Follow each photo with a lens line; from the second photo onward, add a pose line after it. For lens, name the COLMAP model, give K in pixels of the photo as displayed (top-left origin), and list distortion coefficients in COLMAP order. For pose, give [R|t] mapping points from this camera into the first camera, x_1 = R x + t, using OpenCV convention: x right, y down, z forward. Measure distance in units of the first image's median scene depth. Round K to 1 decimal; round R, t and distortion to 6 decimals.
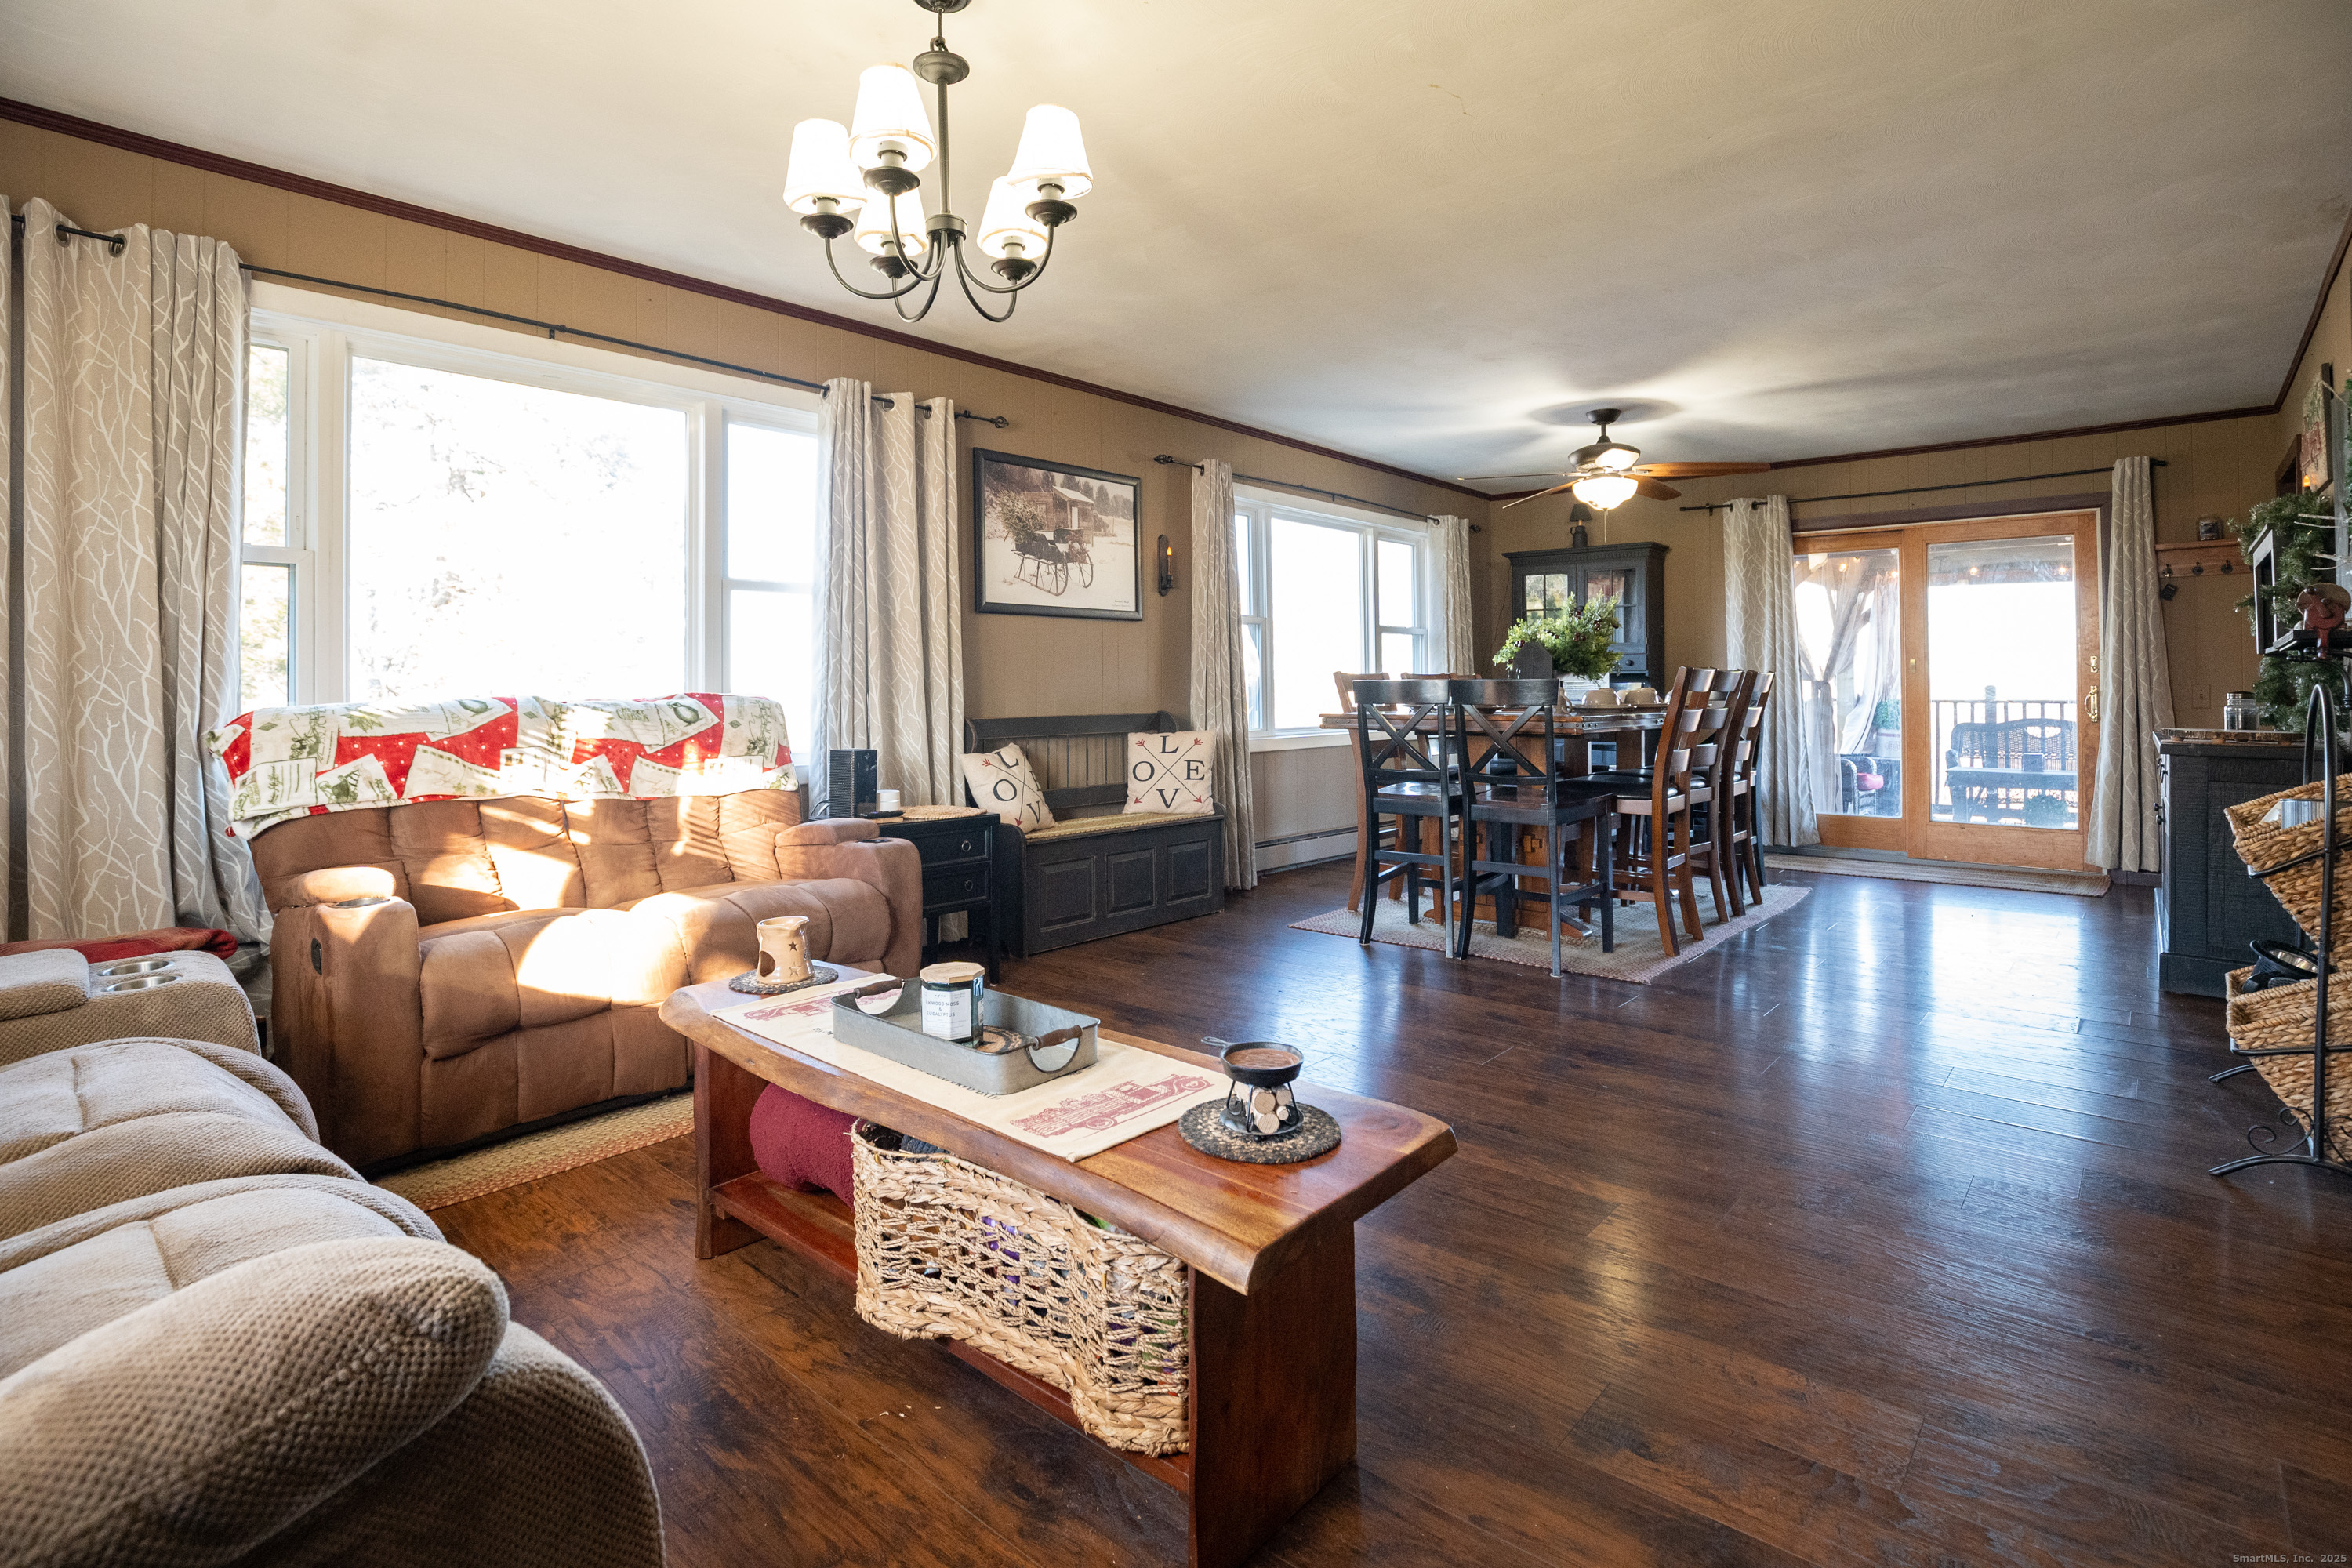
lens RADIAL K [[1126.1, 0, 1196.2], [0, 1126.1, 685.8], [0, 0, 1]] dist [-0.027861, 0.000788]
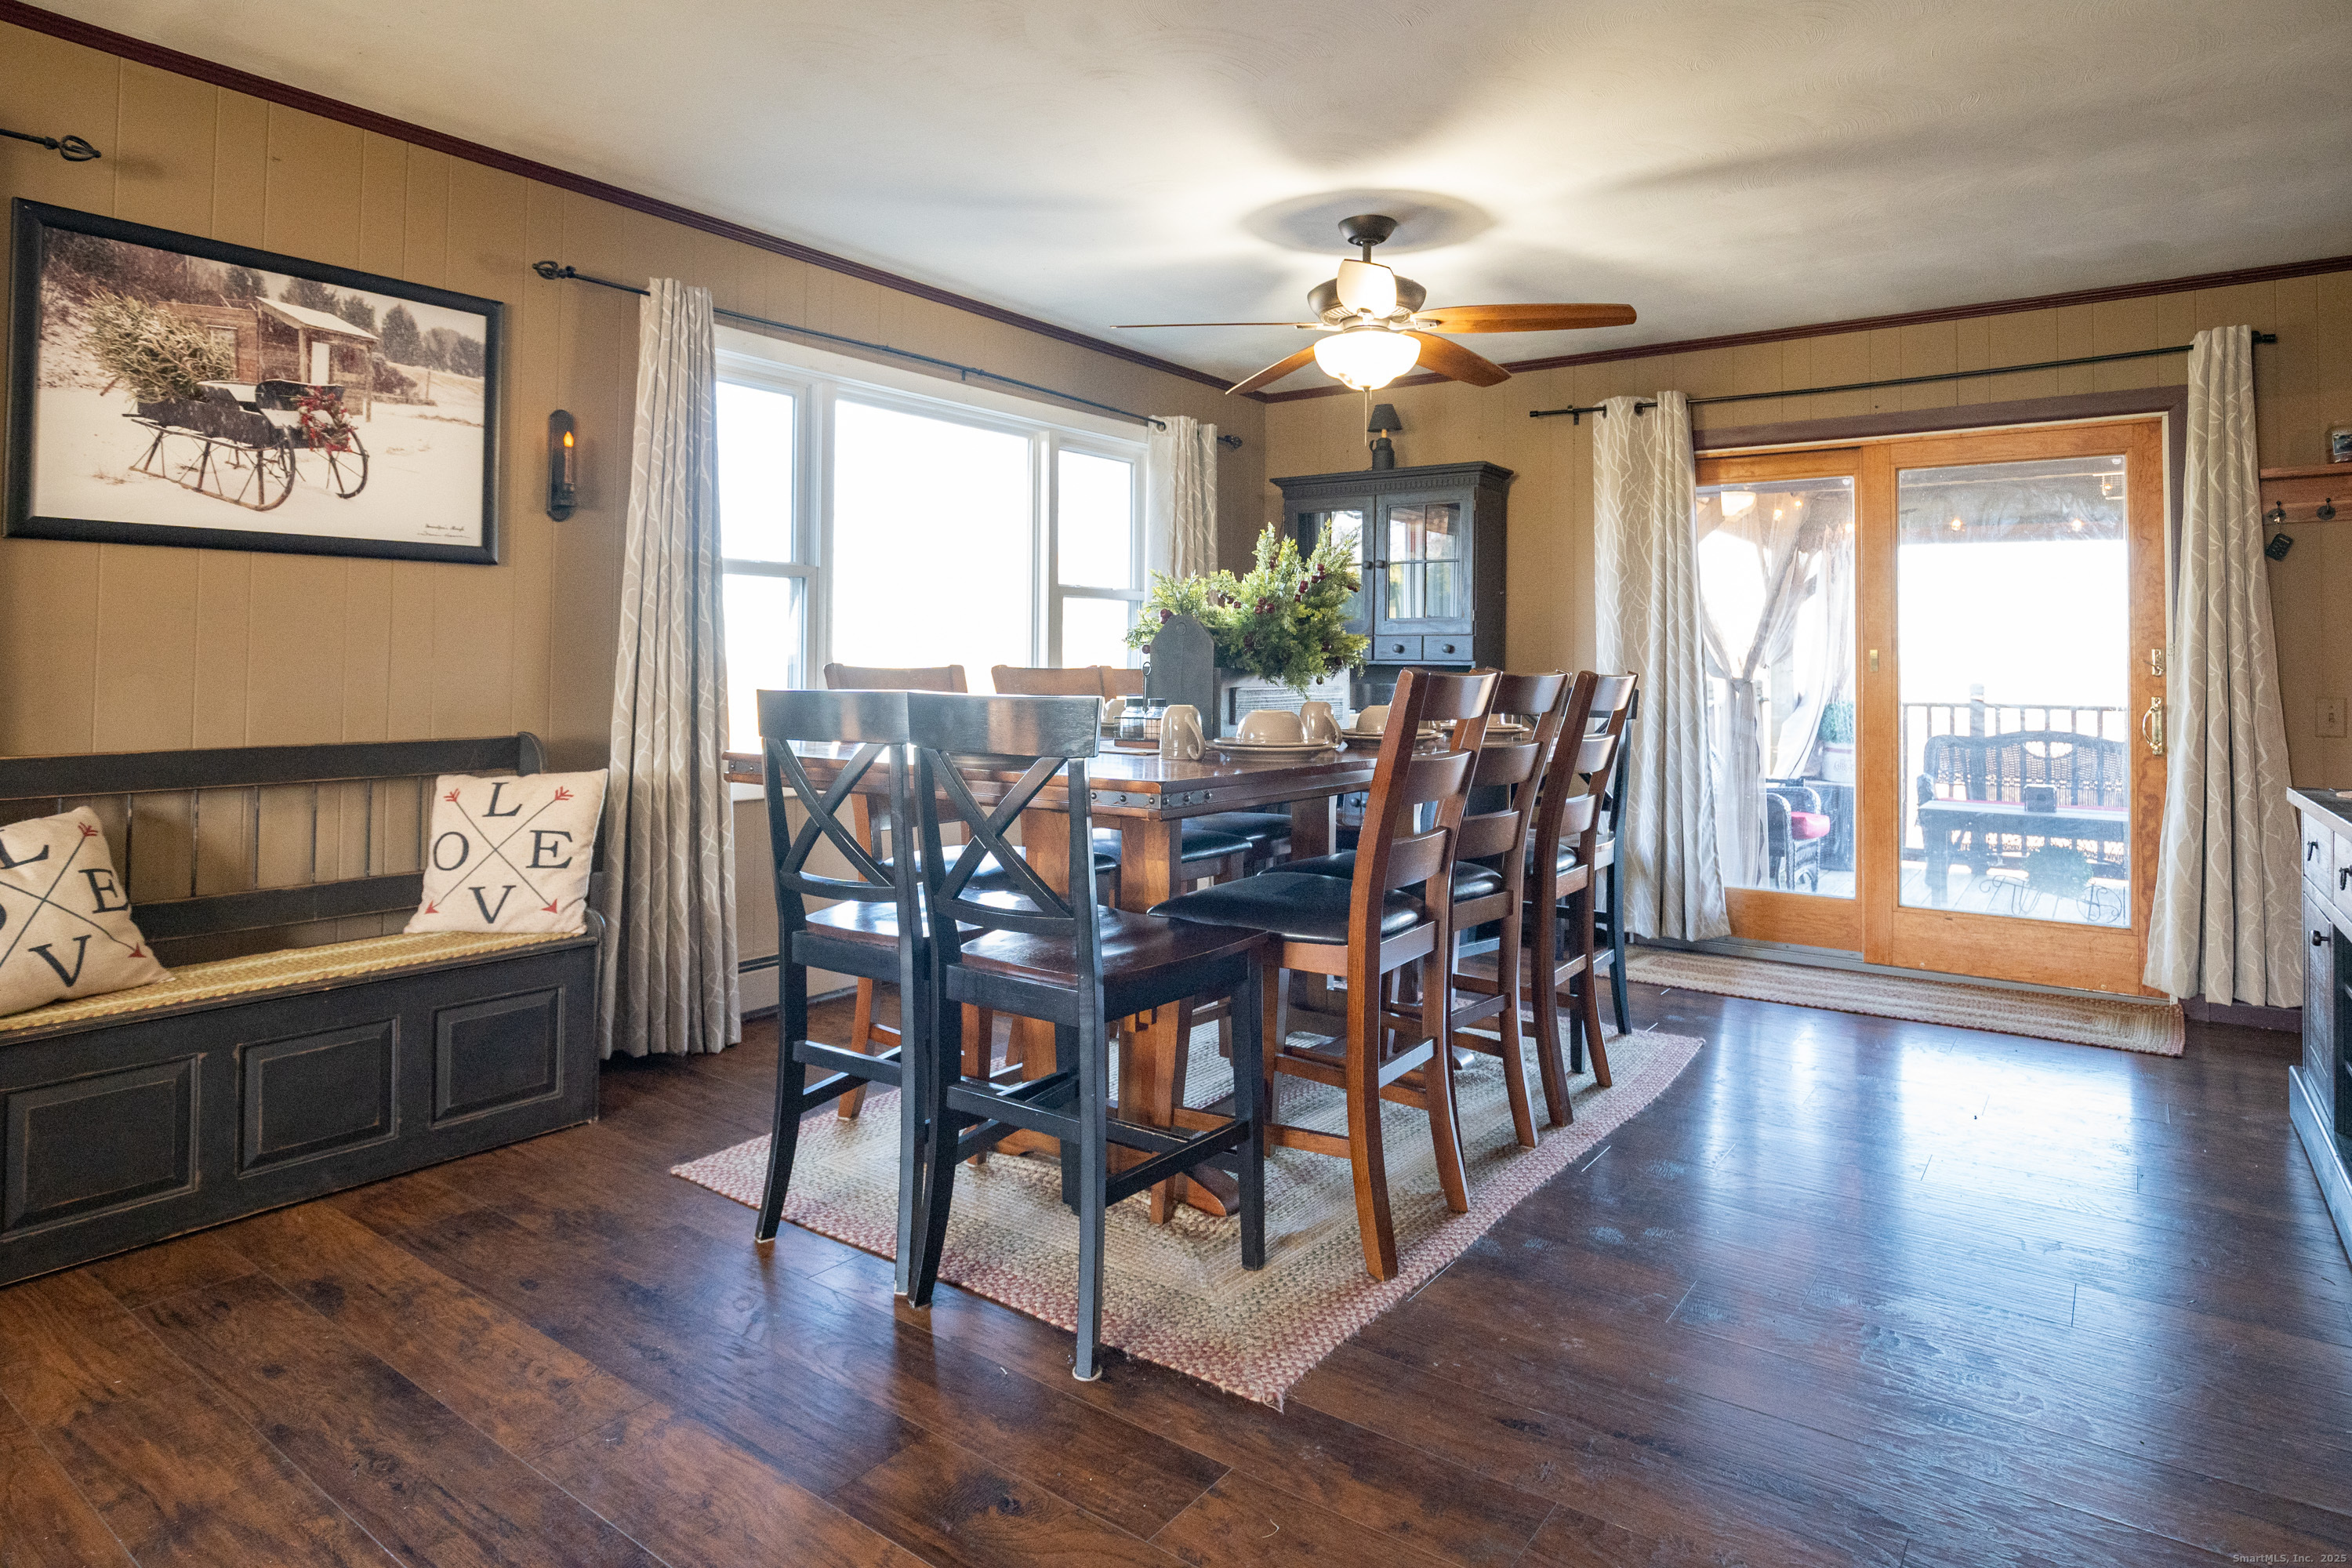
lens RADIAL K [[1296.4, 0, 1167.6], [0, 1296.4, 652.8], [0, 0, 1]] dist [-0.016478, 0.000625]
pose [[0.997206, 0.012040, 0.073727, 0.207524], [-0.011578, 0.999911, -0.006690, -0.013736], [-0.073801, 0.005817, 0.997256, 0.327100]]
